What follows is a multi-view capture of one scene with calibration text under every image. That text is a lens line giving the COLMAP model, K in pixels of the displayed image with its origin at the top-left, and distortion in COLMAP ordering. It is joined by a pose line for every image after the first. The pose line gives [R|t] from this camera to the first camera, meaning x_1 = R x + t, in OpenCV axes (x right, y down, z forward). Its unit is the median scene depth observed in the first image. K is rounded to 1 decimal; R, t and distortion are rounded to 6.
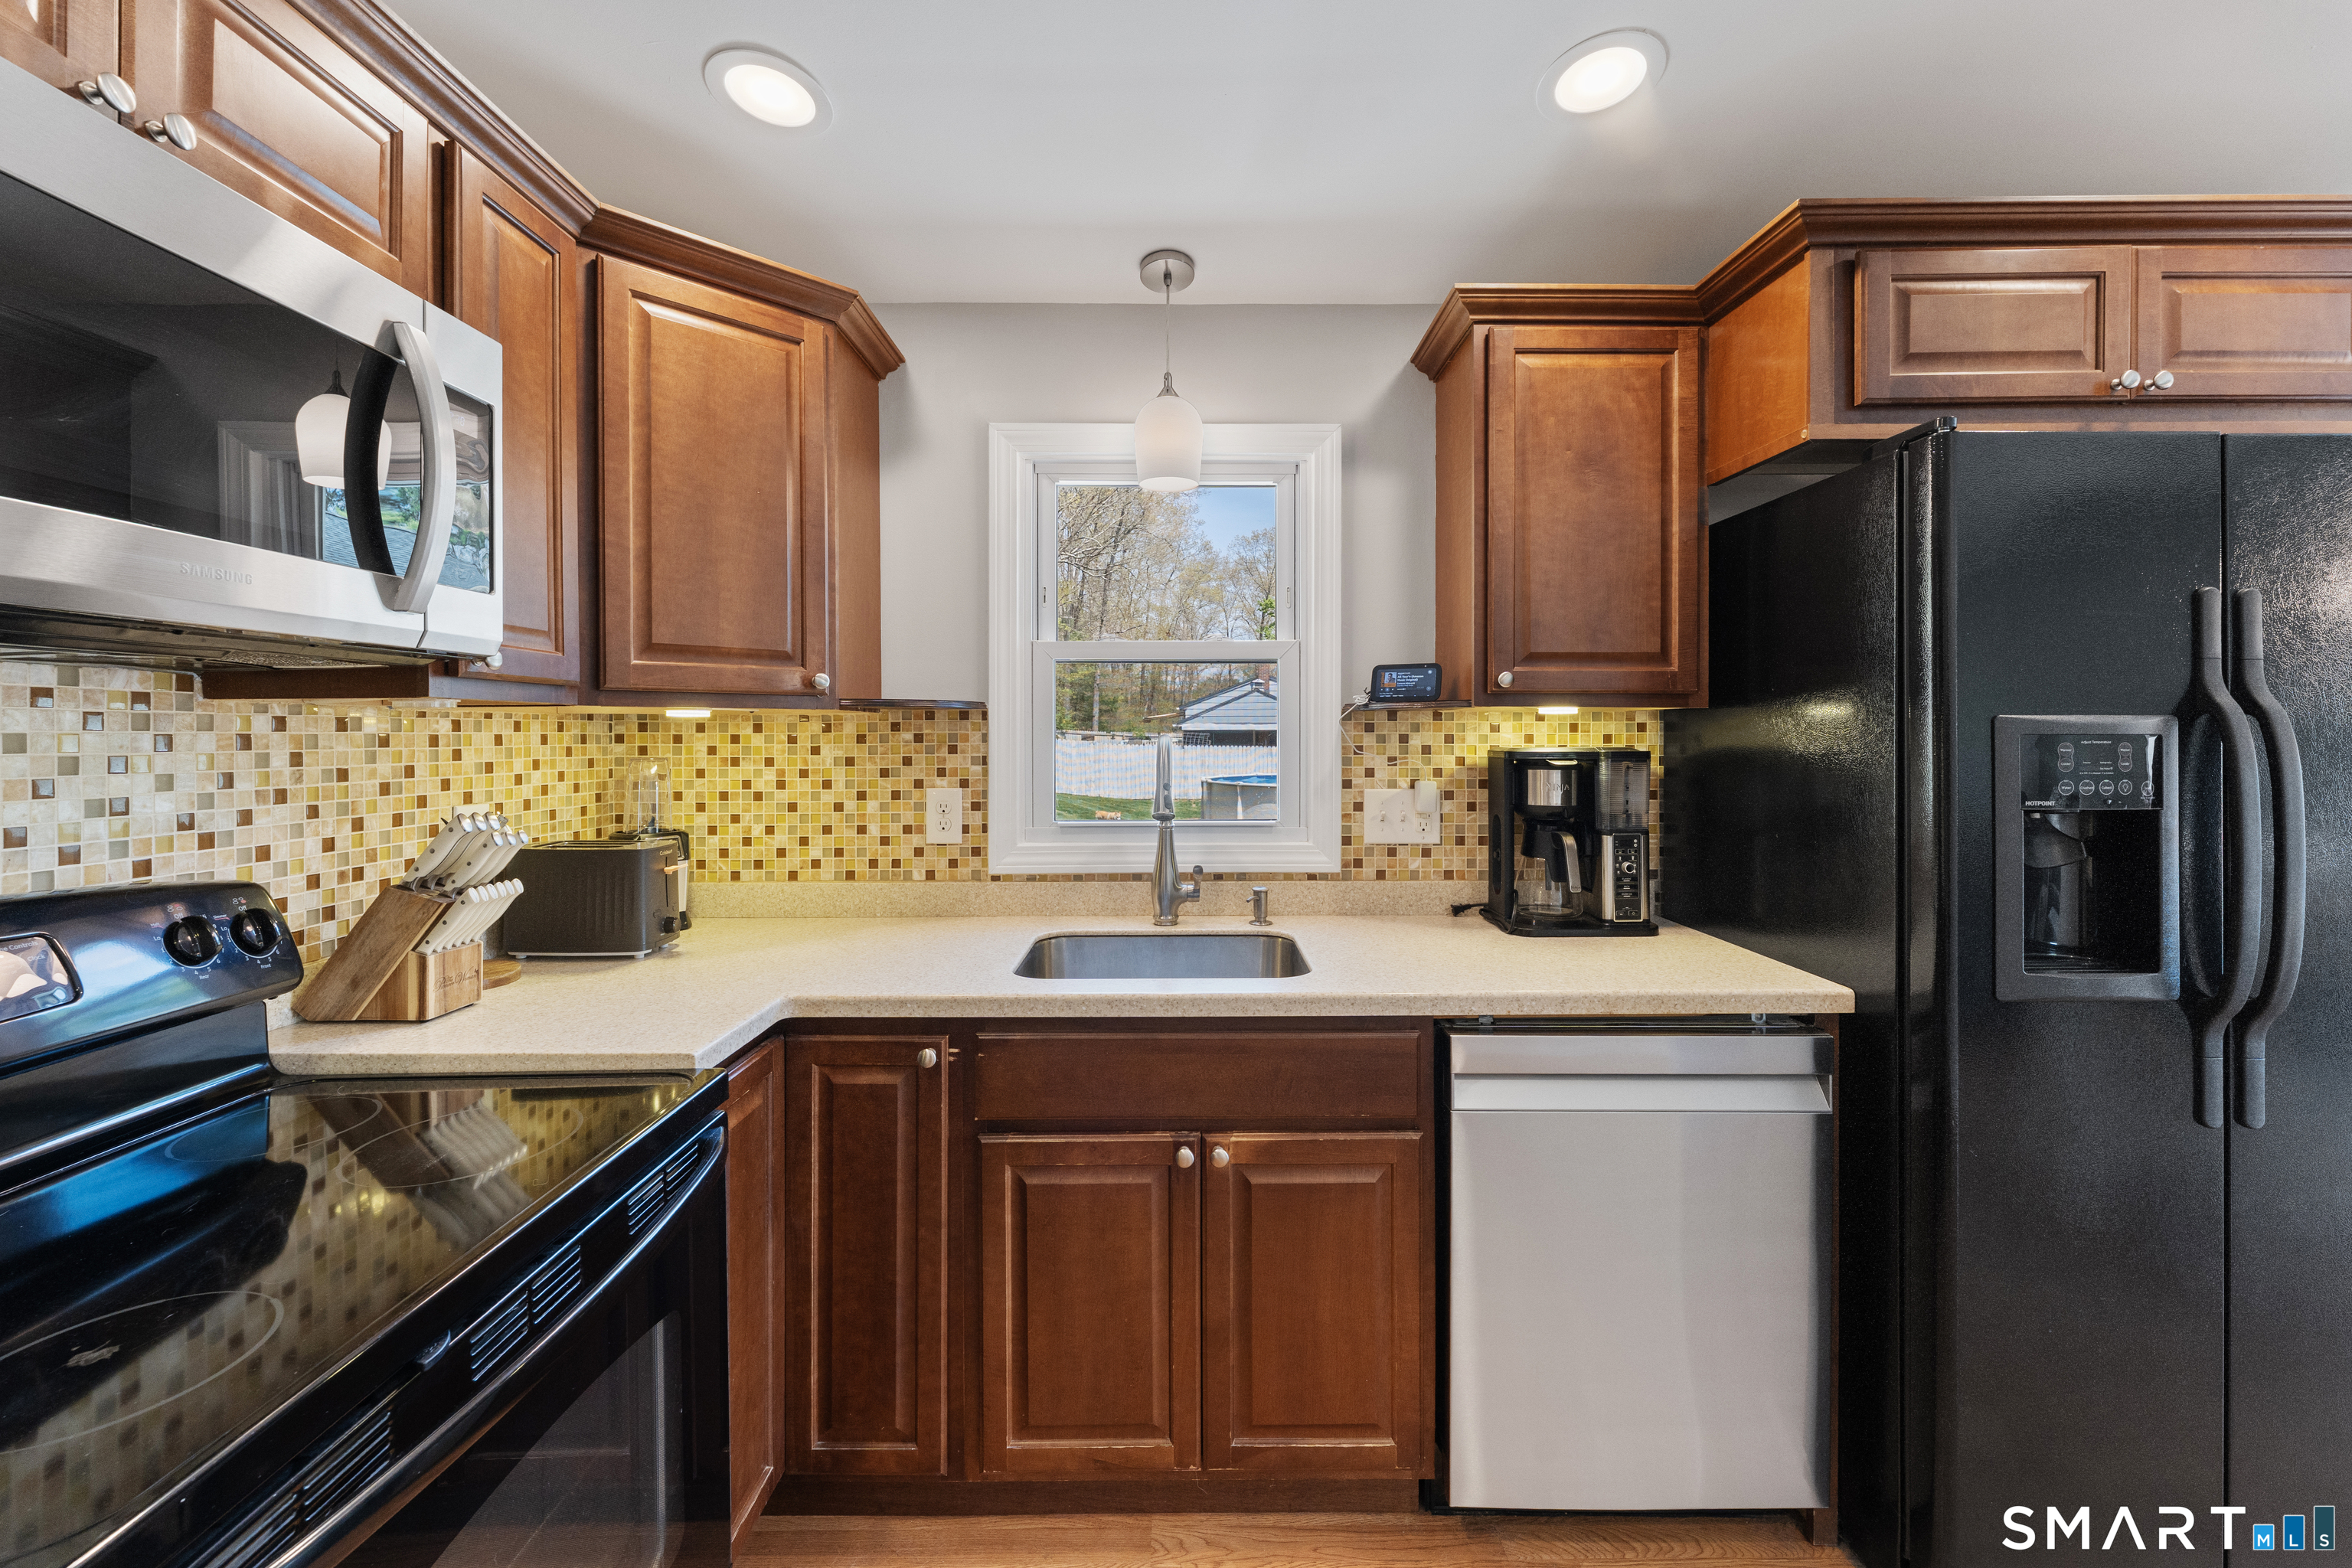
lens RADIAL K [[945.4, 0, 1192.9], [0, 945.4, 734.0], [0, 0, 1]] dist [-0.001913, -0.000331]
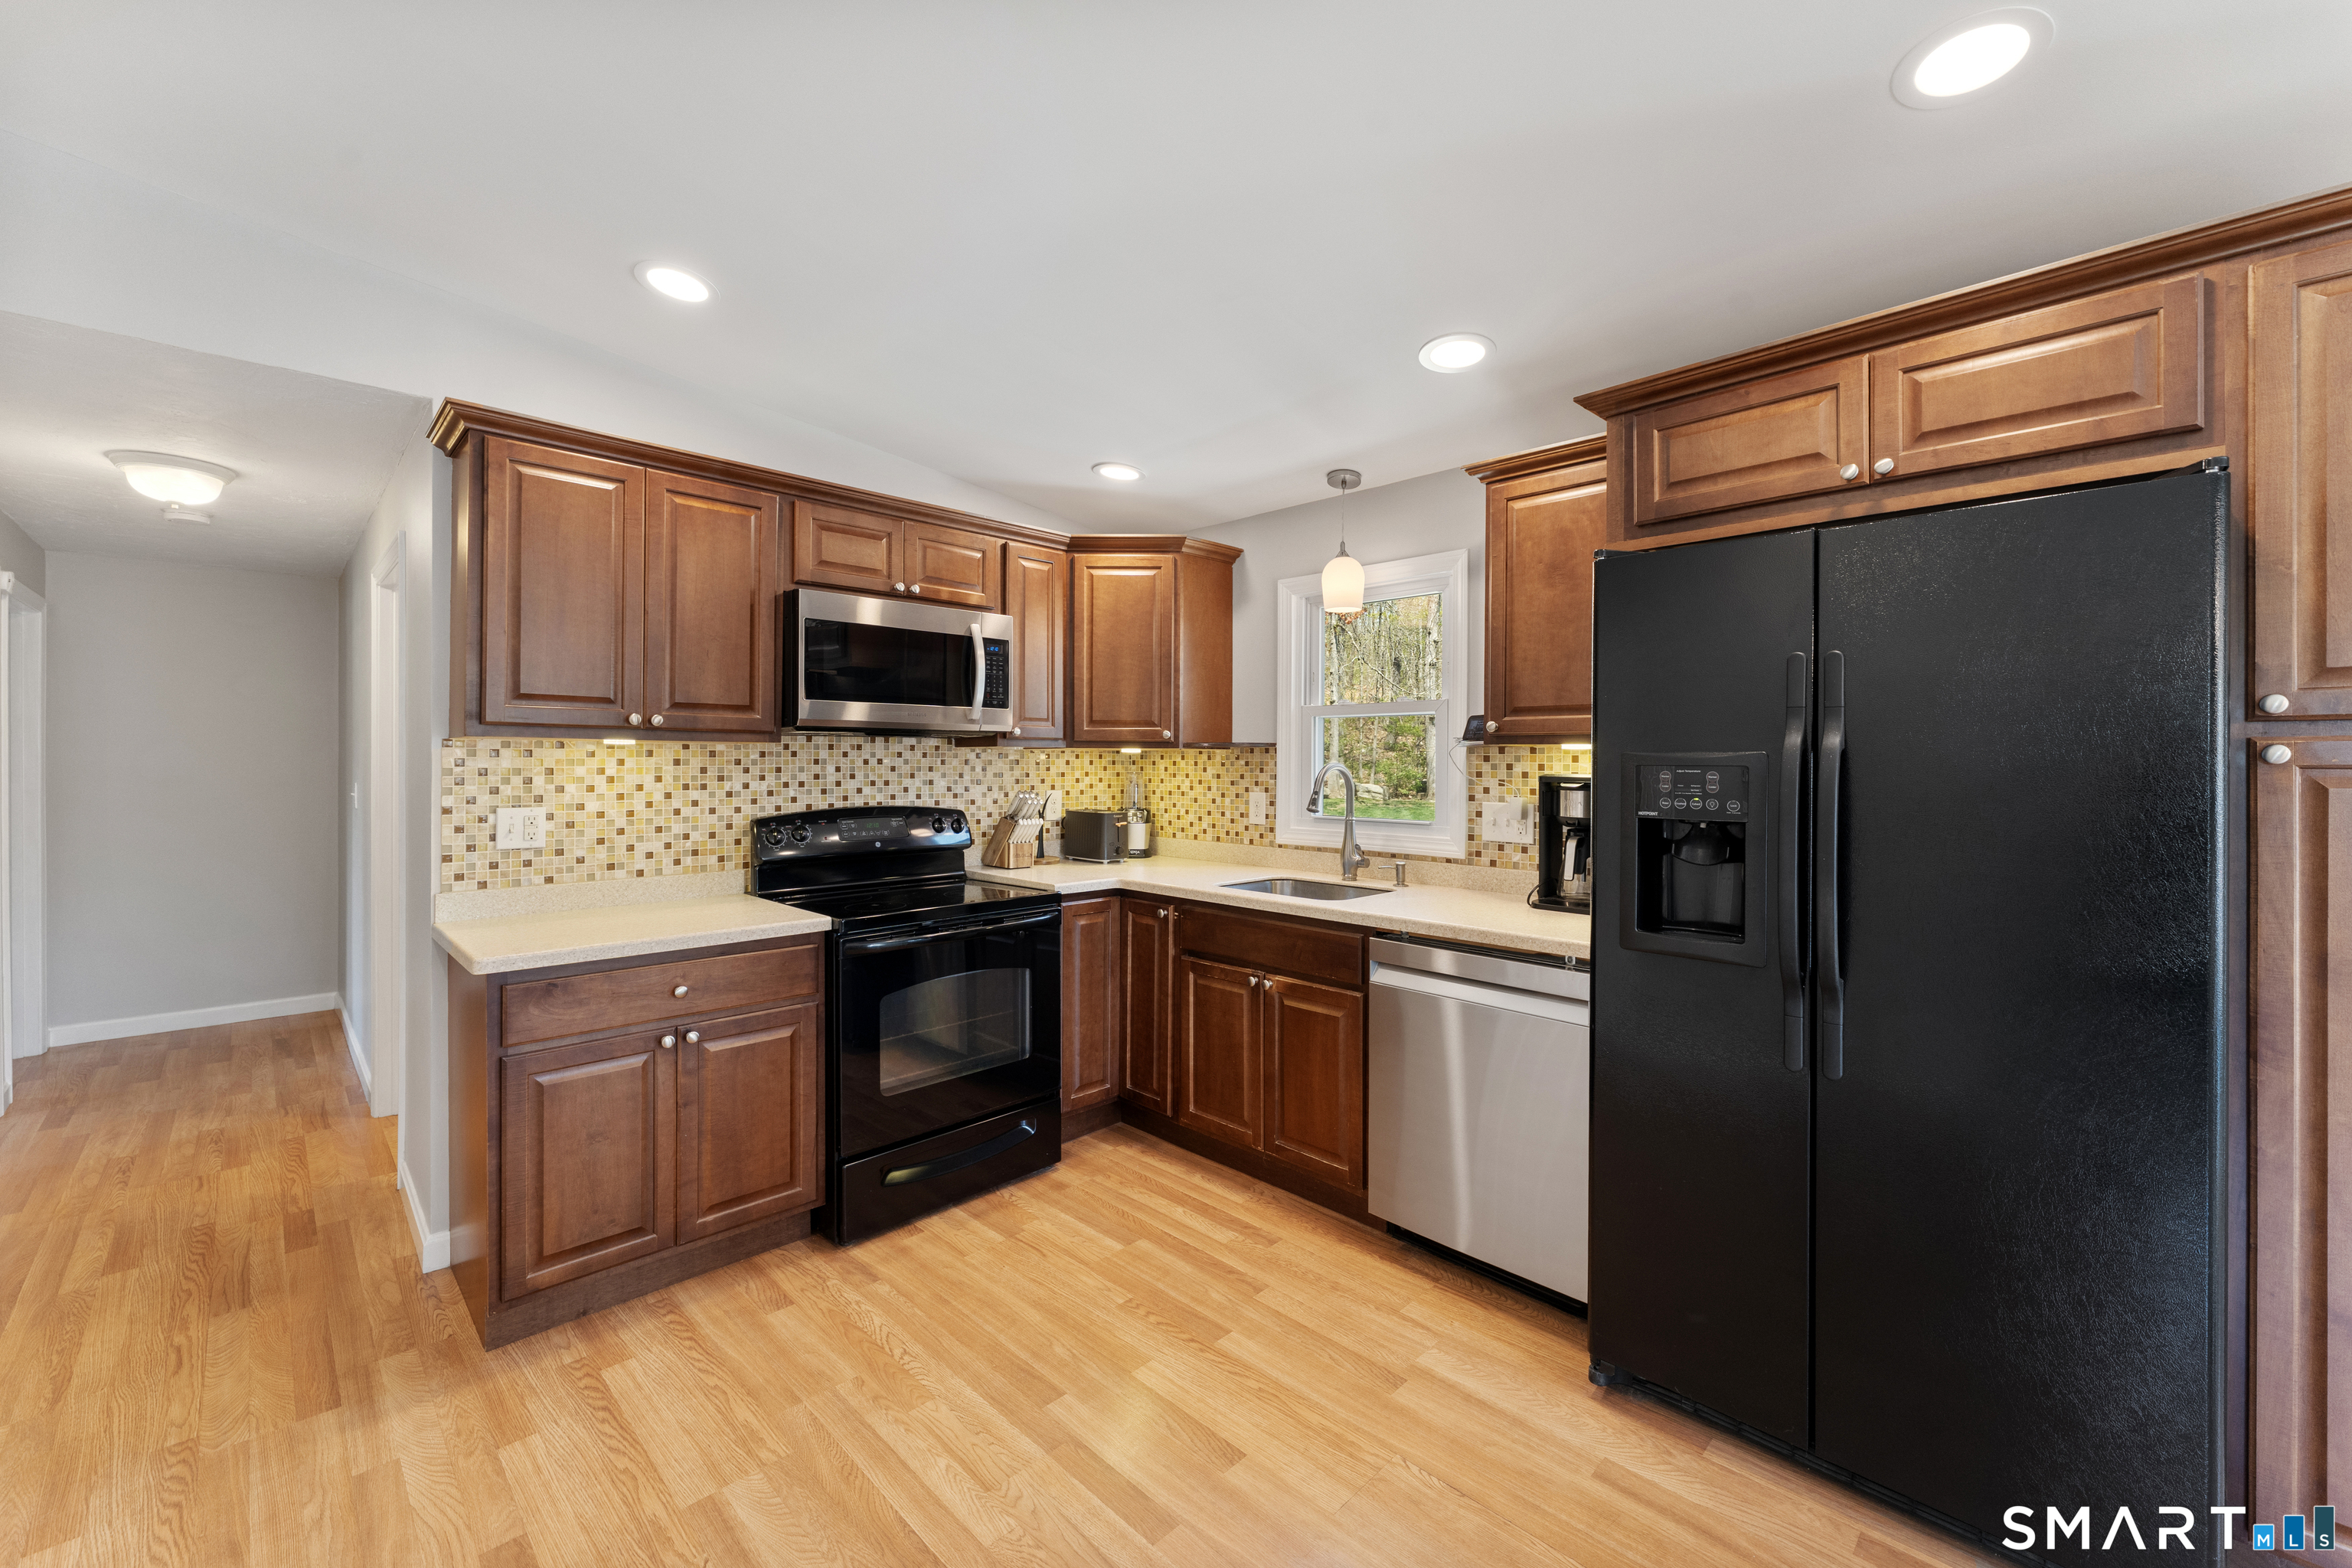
lens RADIAL K [[945.4, 0, 1193.1], [0, 945.4, 760.2], [0, 0, 1]] dist [-0.001913, -0.000331]
pose [[0.703483, 0.004865, -0.710695, 1.192743], [-0.007006, 0.999975, -0.000090, -0.001776], [0.710677, 0.005043, 0.703500, -0.415899]]
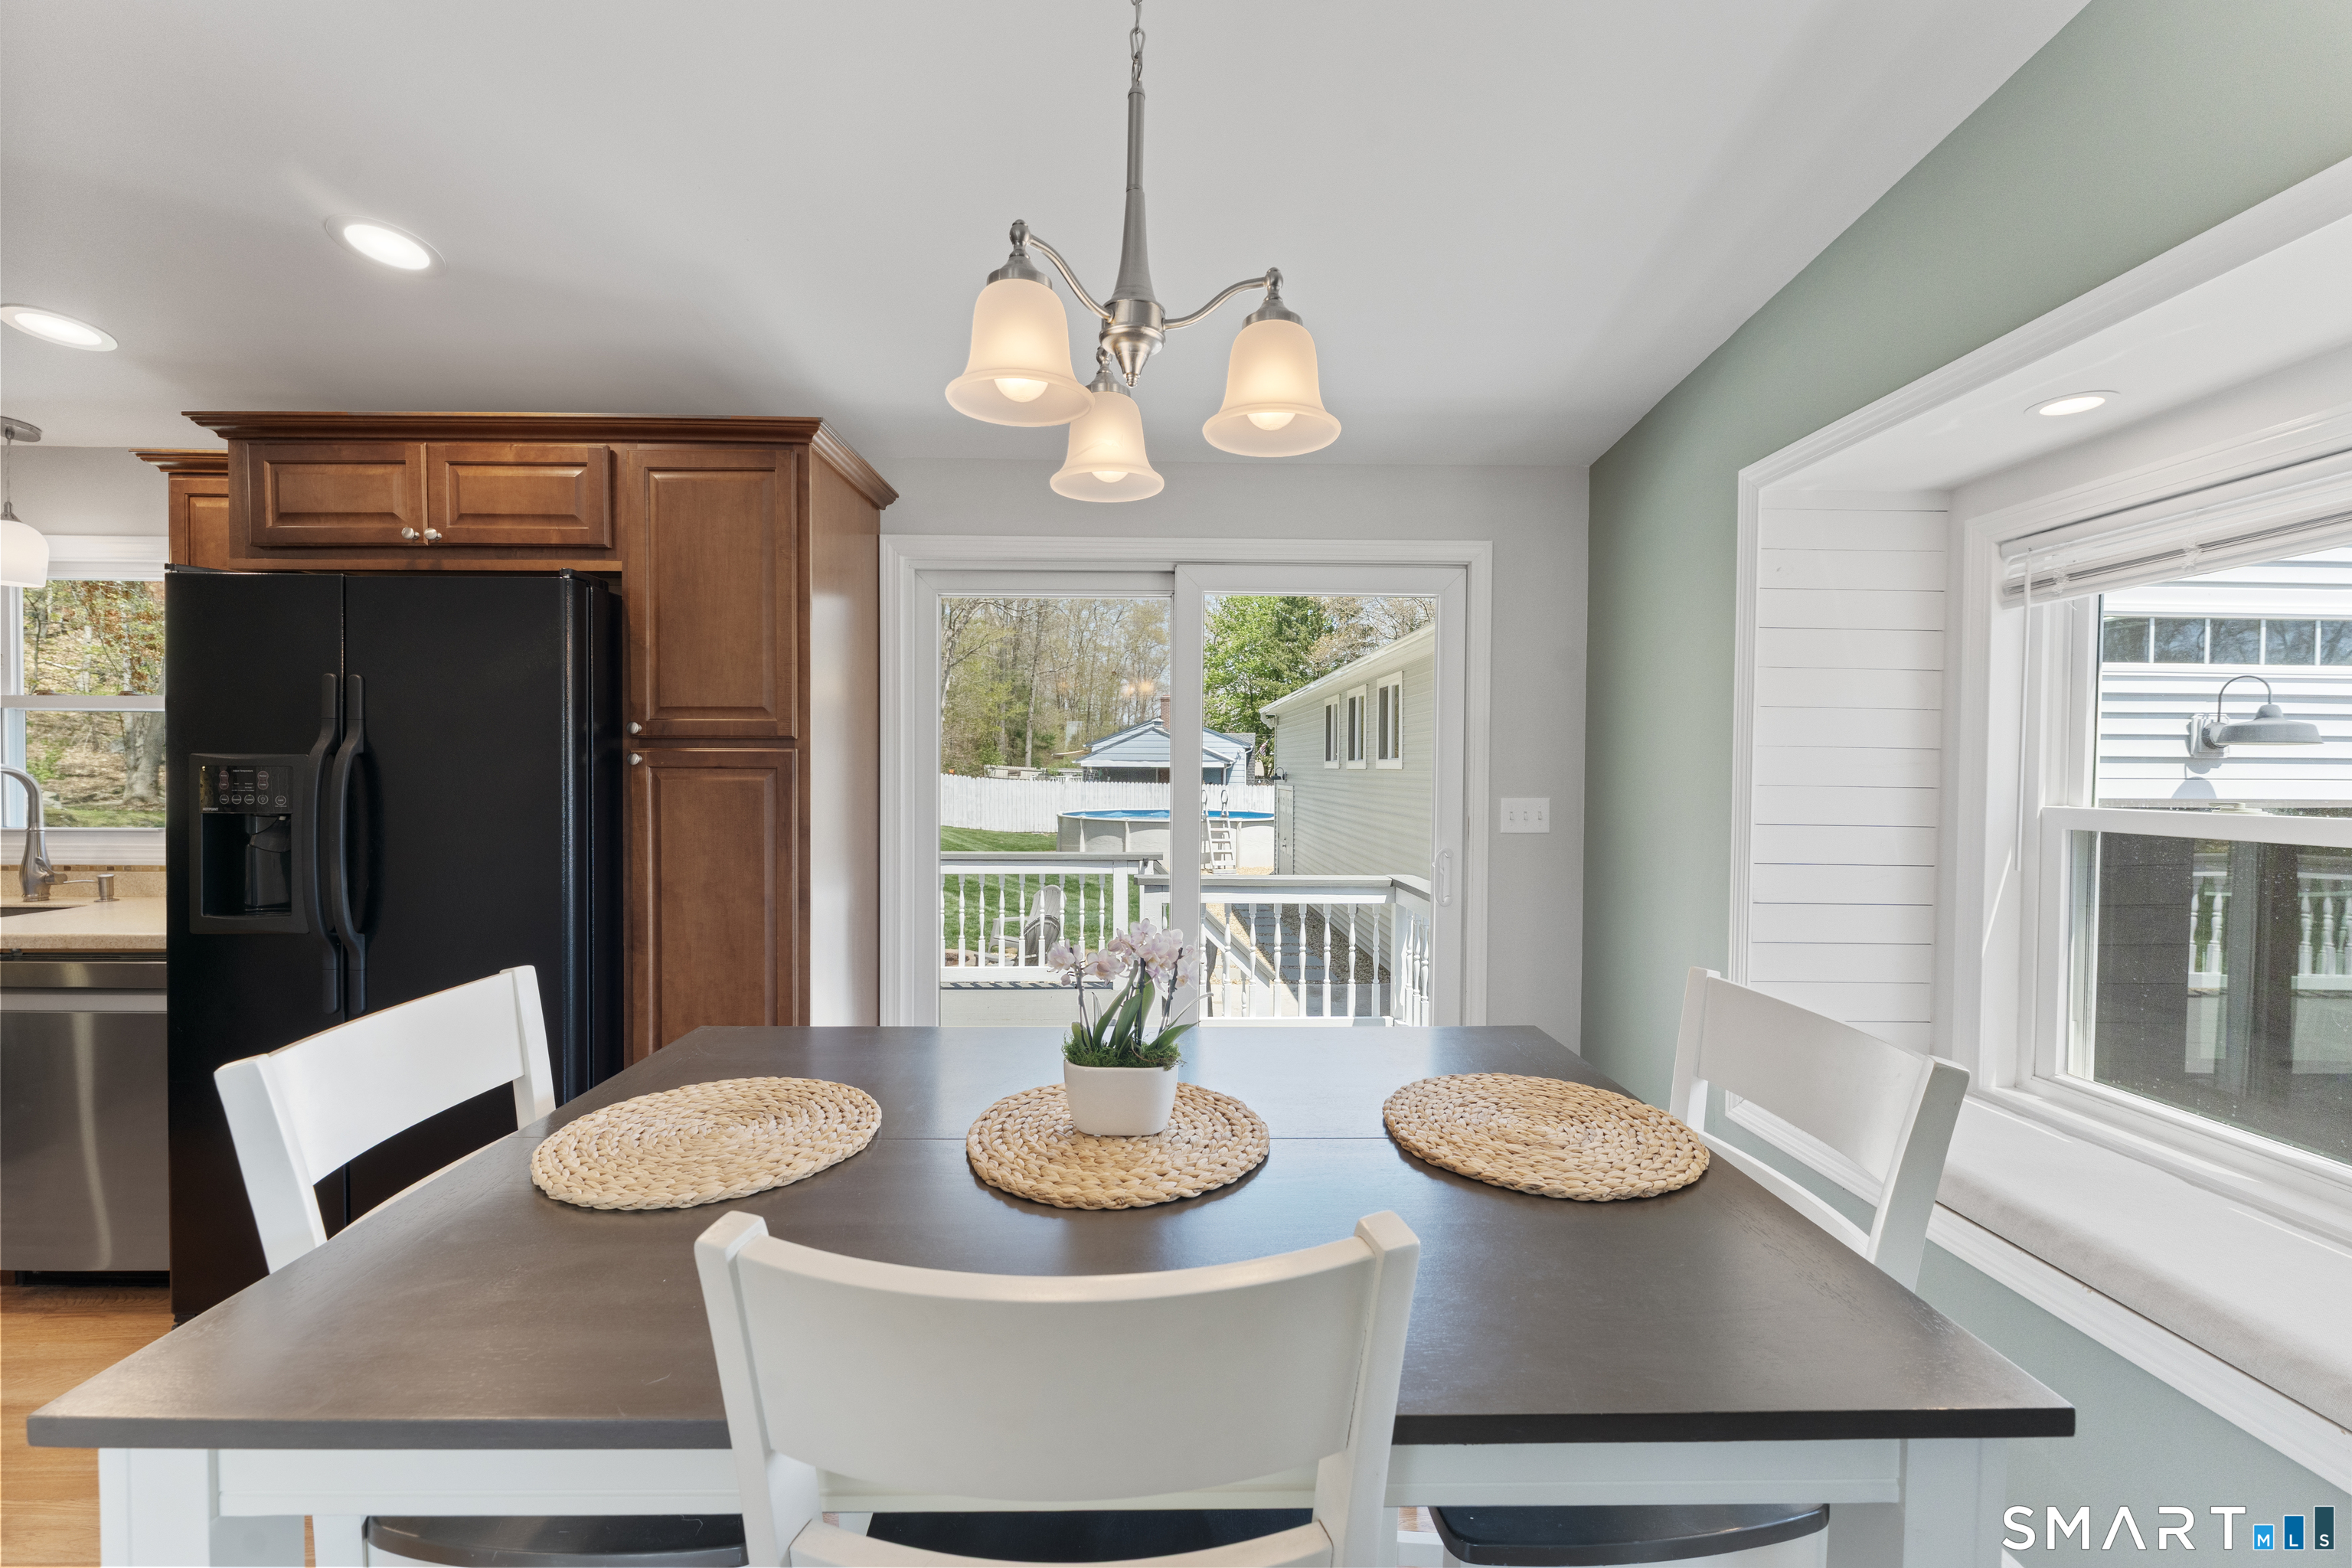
lens RADIAL K [[945.4, 0, 1182.4], [0, 945.4, 784.2], [0, 0, 1]] dist [-0.001913, -0.000331]
pose [[0.999909, 0.008462, 0.010527, 2.099985], [-0.008612, 0.999861, 0.014273, -0.004862], [-0.010405, -0.014362, 0.999843, -0.504830]]
